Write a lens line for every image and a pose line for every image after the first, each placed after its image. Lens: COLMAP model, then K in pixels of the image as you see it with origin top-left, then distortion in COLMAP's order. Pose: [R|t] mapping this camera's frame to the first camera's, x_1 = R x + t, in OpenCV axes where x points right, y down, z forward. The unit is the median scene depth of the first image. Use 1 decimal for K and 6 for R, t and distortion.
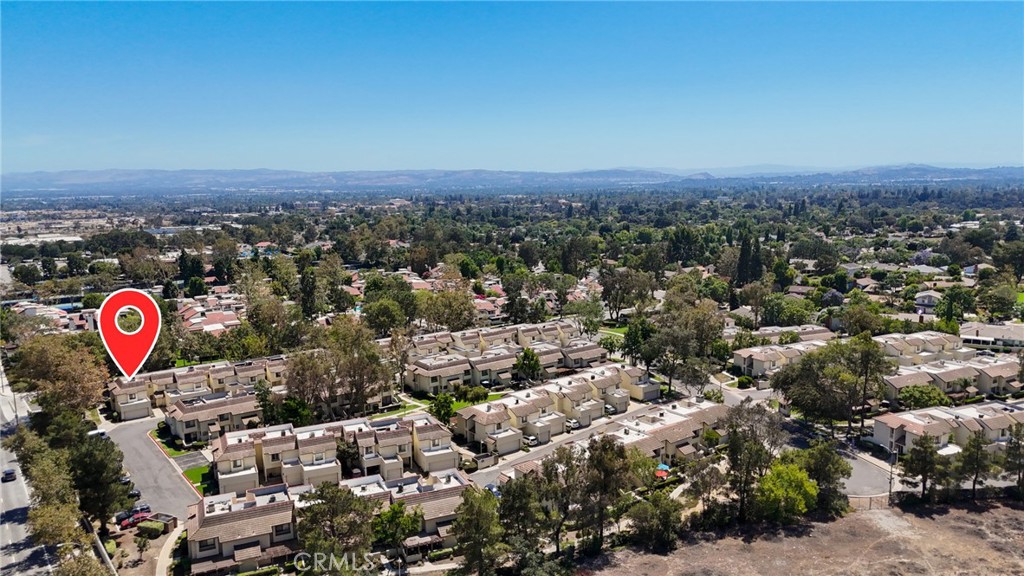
lens RADIAL K [[741.1, 0, 512.0], [0, 741.1, 288.0], [0, 0, 1]] dist [0.069065, -0.066882]
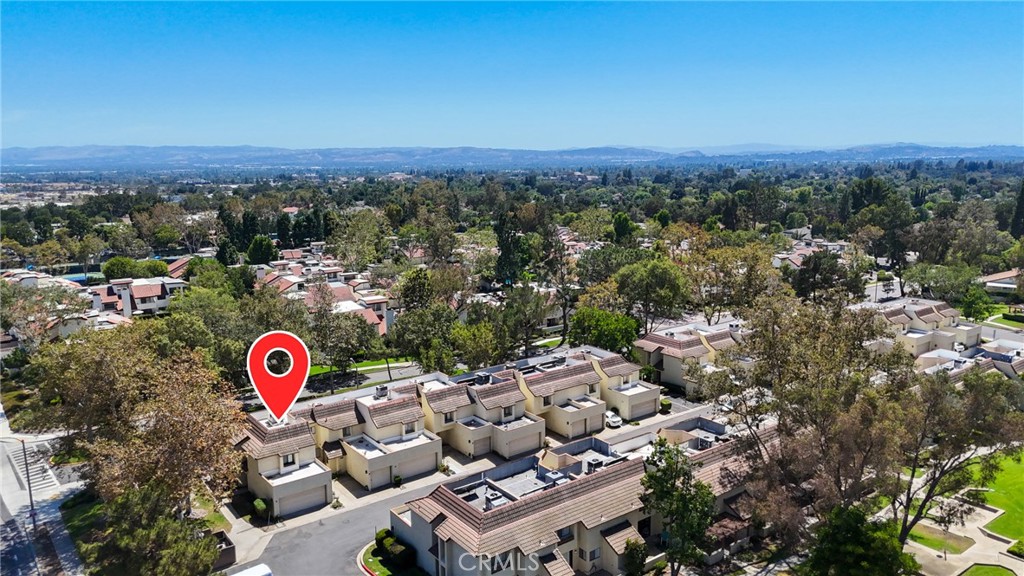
lens RADIAL K [[741.1, 0, 512.0], [0, 741.1, 288.0], [0, 0, 1]] dist [0.069065, -0.066882]
pose [[0.999801, -0.000496, 0.019934, -0.196591], [-0.000060, 0.999611, 0.027888, 0.014677], [-0.019940, -0.027884, 0.999412, 0.284601]]
